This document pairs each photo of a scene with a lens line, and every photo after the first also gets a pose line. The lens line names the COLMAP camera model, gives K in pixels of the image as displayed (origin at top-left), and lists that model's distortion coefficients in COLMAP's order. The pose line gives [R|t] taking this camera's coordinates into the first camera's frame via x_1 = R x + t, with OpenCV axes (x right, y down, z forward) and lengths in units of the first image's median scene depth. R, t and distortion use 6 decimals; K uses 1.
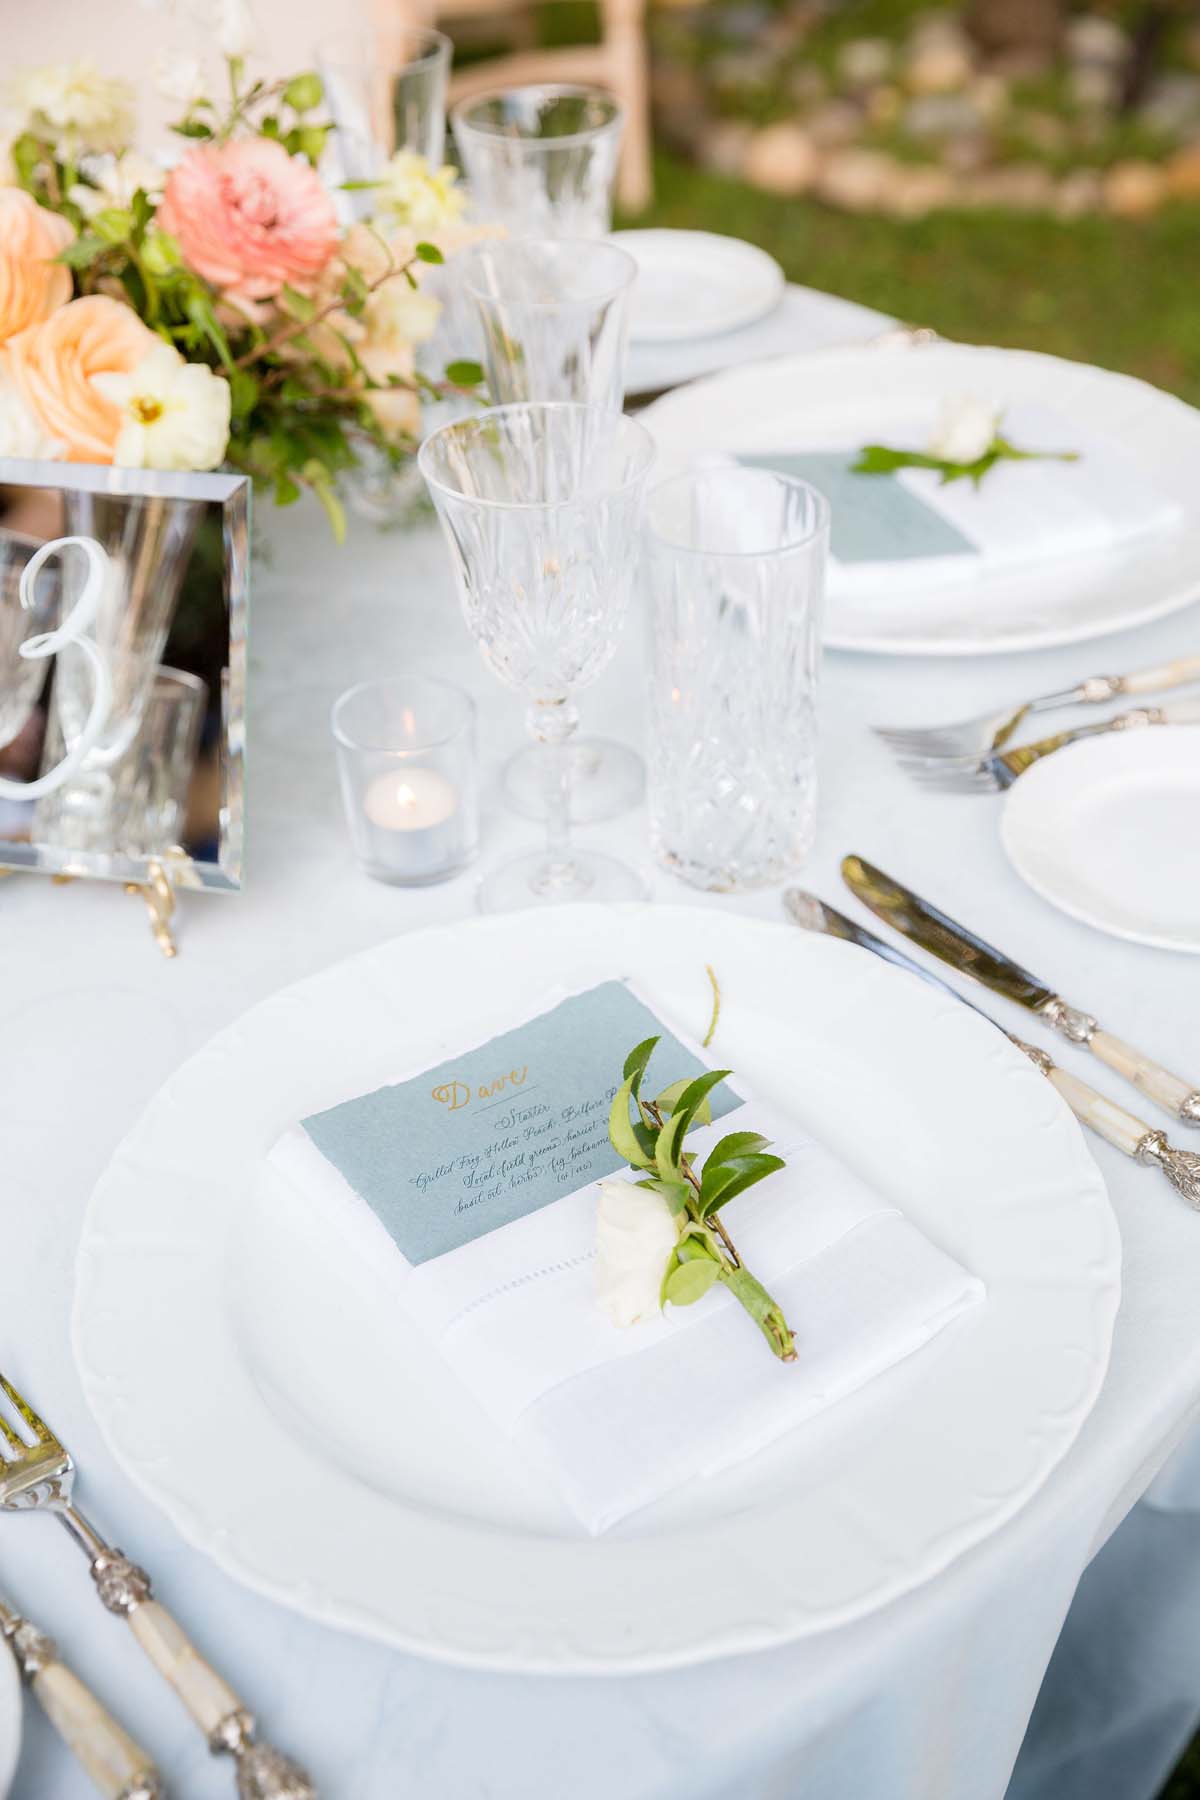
lens RADIAL K [[2399.7, 0, 598.4], [0, 2399.7, 897.4], [0, 0, 1]] dist [0.101991, 0.000000]
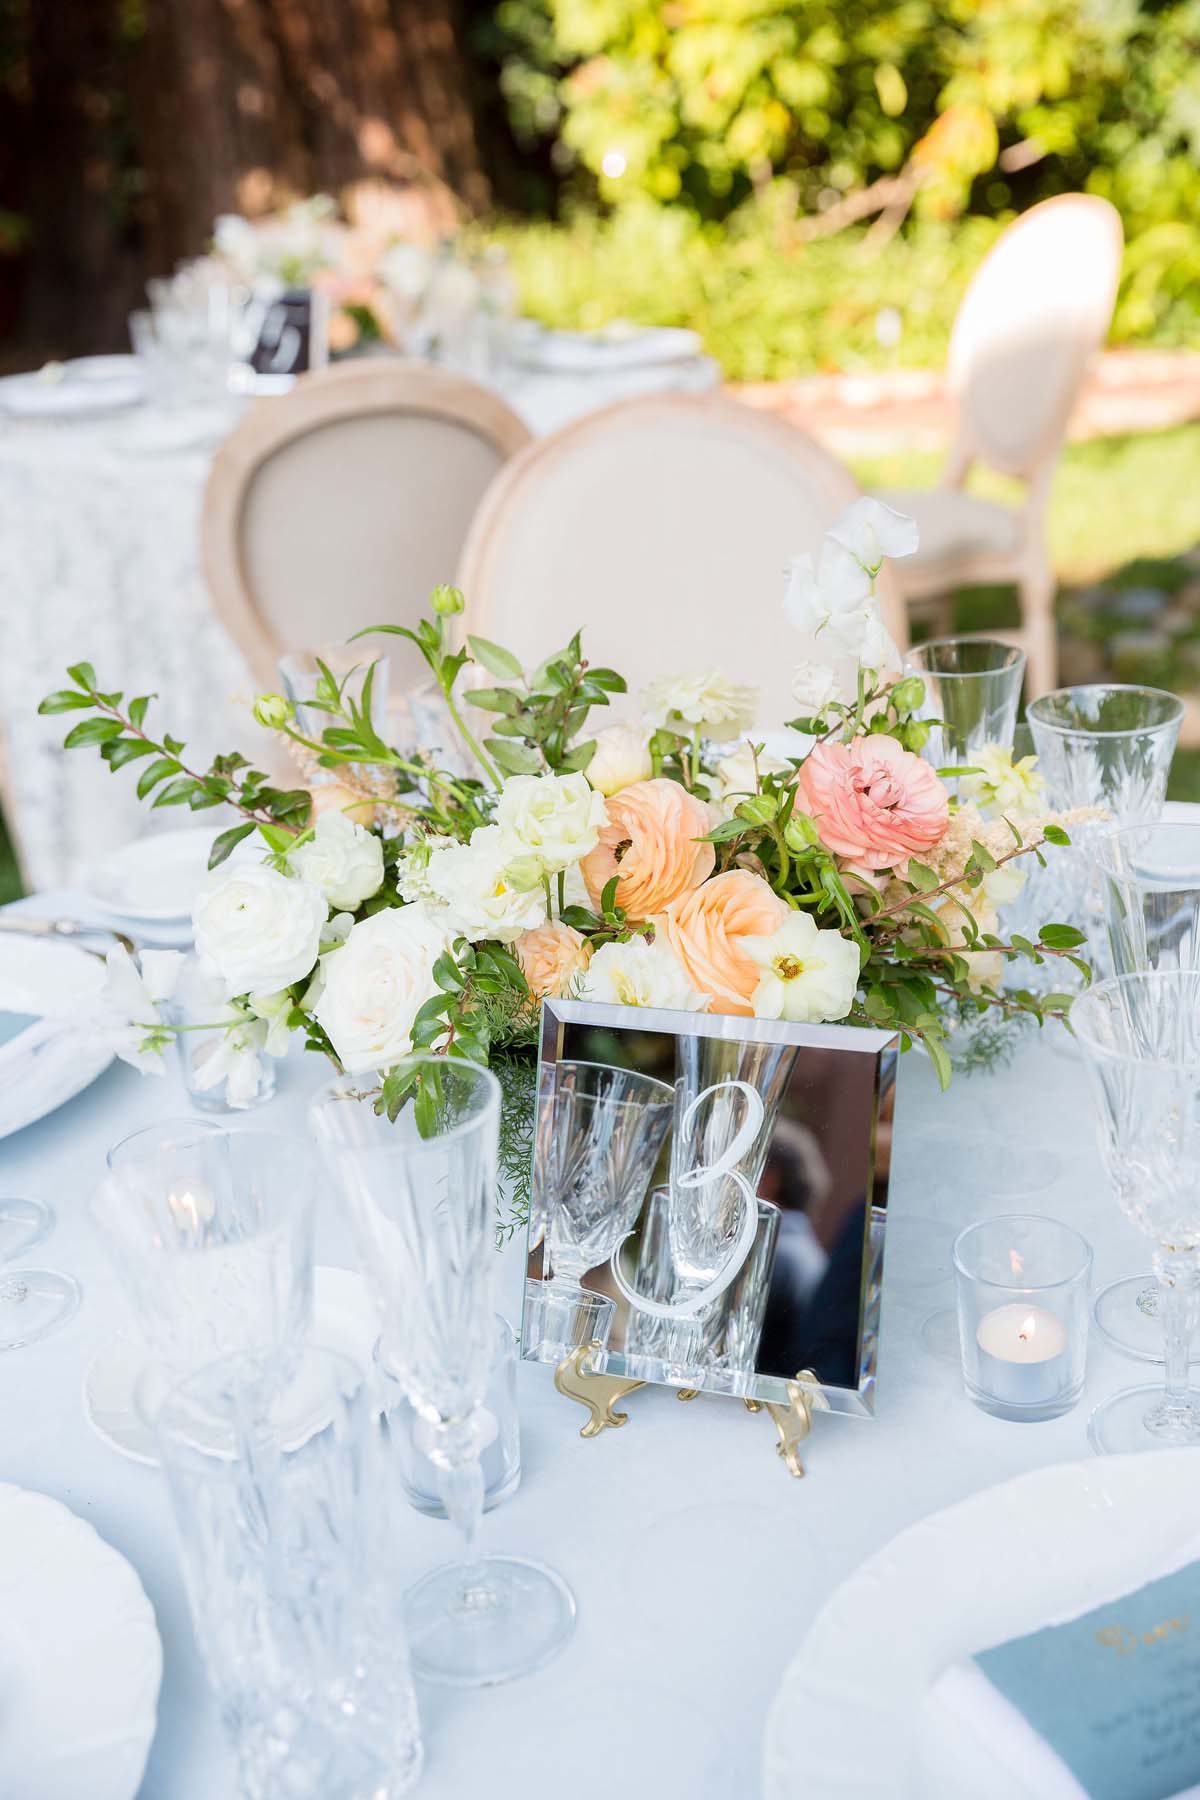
lens RADIAL K [[2291.0, 0, 600.2], [0, 2291.0, 907.2], [0, 0, 1]] dist [0.104885, 0.000000]
pose [[0.987383, 0.011431, -0.157936, -0.102168], [-0.044682, 0.976972, -0.208634, -0.004256], [0.151914, 0.213059, 0.965157, -0.038957]]
